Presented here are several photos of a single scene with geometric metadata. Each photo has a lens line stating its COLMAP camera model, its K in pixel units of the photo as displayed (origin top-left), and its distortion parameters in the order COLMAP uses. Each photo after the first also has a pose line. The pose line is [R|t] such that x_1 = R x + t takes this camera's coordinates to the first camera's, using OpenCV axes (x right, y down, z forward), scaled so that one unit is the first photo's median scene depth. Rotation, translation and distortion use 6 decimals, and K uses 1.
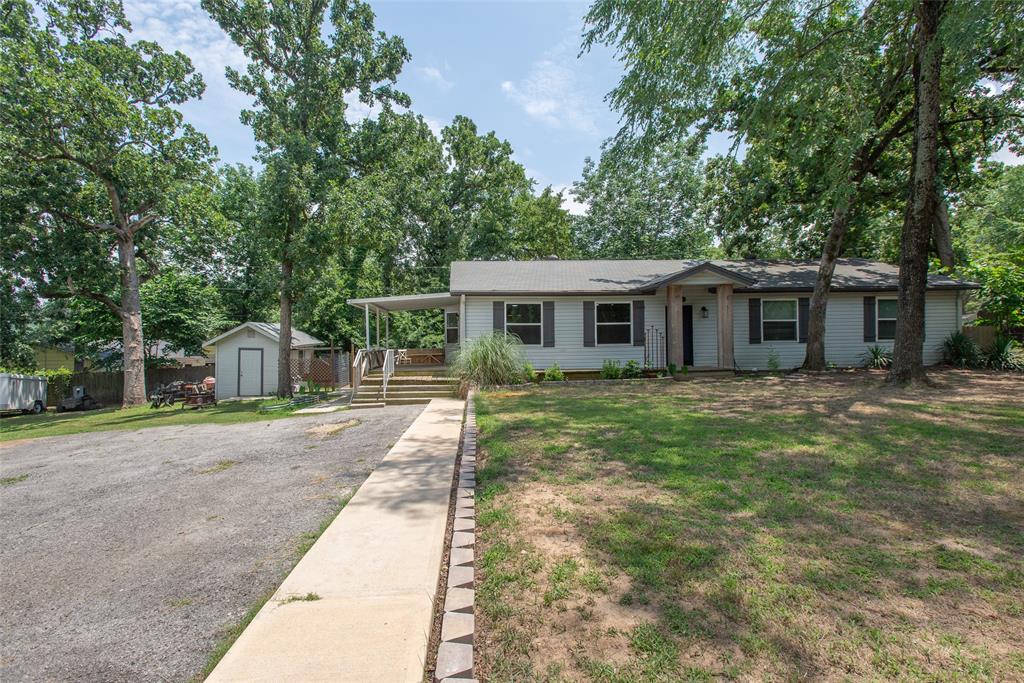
lens RADIAL K [[485.5, 0, 509.9], [0, 485.5, 338.6], [0, 0, 1]] dist [0.018730, -0.005169]
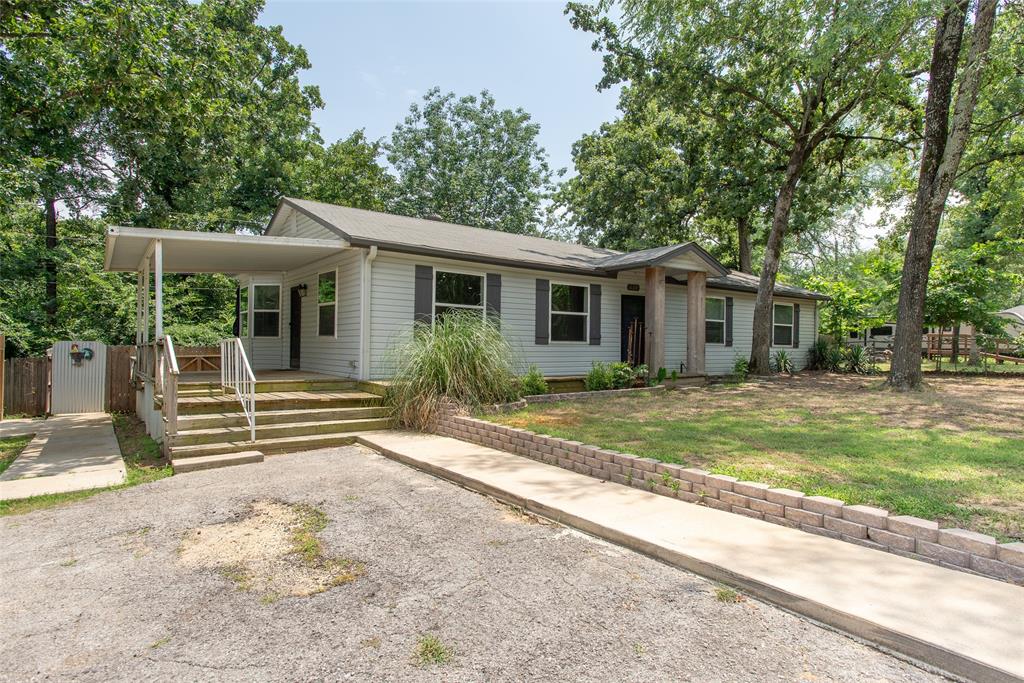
lens RADIAL K [[529.5, 0, 513.5], [0, 529.5, 346.5], [0, 0, 1]] dist [0.015671, 0.000327]
pose [[0.836770, 0.023784, 0.547038, -0.286549], [-0.020174, 0.999717, -0.012607, 0.030325], [-0.547183, -0.000487, 0.837013, 0.384728]]
